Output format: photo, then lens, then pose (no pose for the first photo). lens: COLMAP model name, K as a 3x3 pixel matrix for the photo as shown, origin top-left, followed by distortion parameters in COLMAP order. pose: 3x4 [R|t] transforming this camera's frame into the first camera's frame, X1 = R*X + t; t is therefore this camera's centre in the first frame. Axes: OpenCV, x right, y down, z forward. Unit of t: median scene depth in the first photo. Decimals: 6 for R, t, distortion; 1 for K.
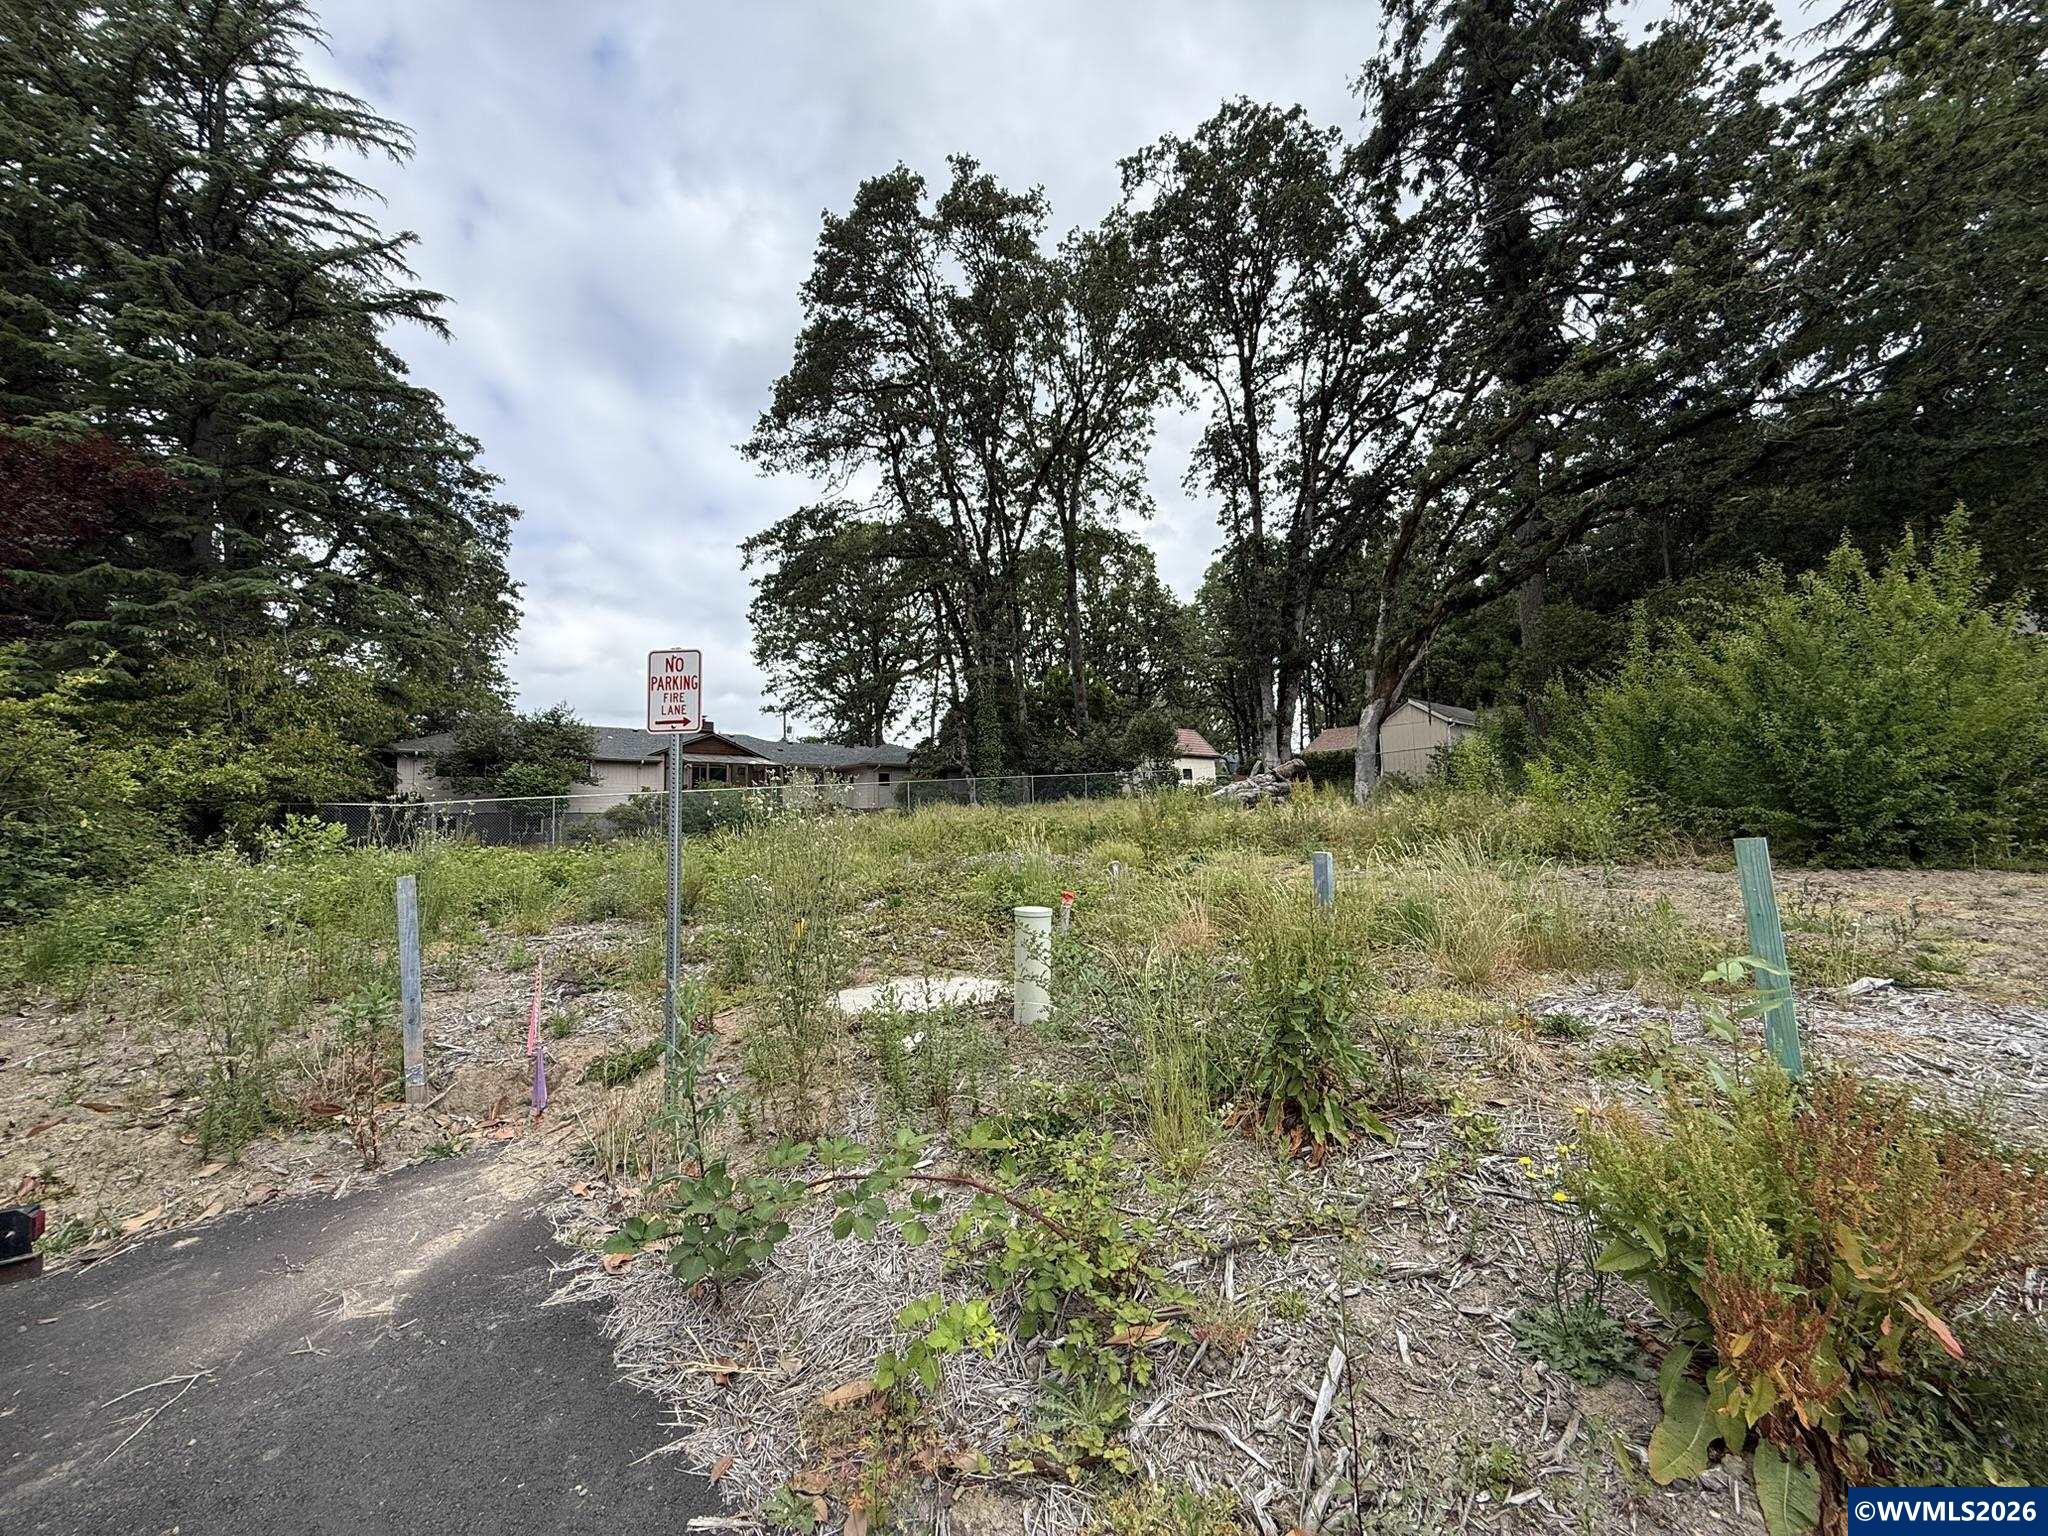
lens RADIAL K [[821.5, 0, 1016.9], [0, 821.5, 767.8], [0, 0, 1]] dist [0.002497, 0.000317]
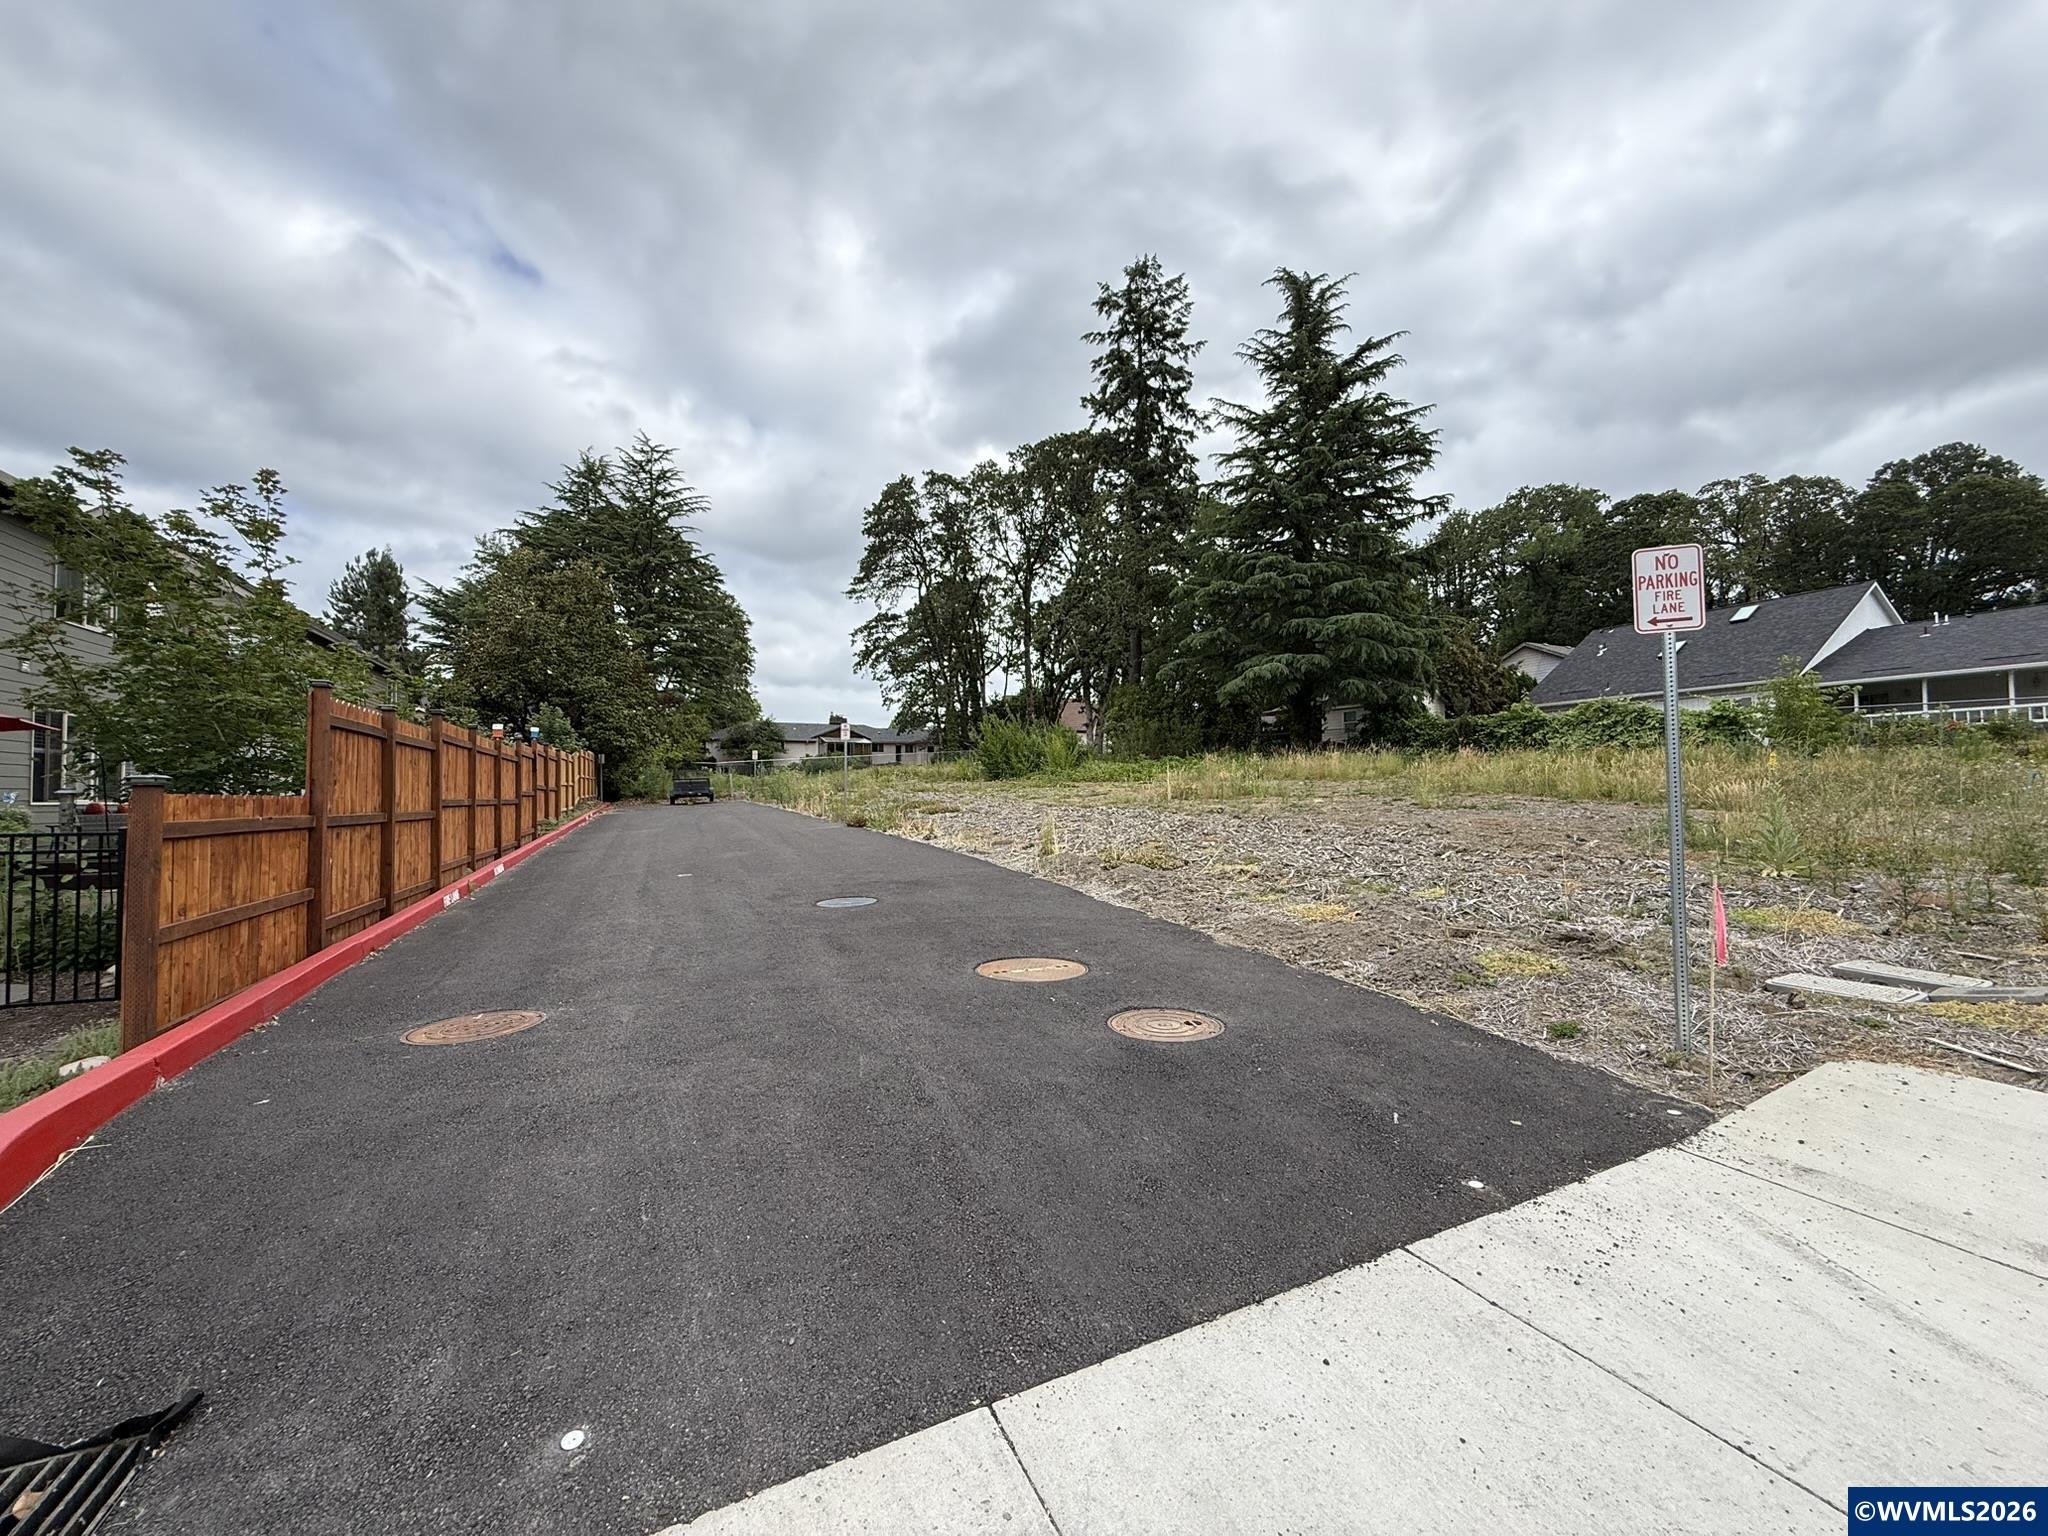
lens RADIAL K [[821.5, 0, 1023.3], [0, 821.5, 771.6], [0, 0, 1]] dist [0.002497, 0.000317]
pose [[0.974053, -0.002710, -0.226306, 0.591306], [0.012224, 0.999099, 0.040648, -0.009230], [0.225992, -0.042360, 0.973208, -0.979068]]
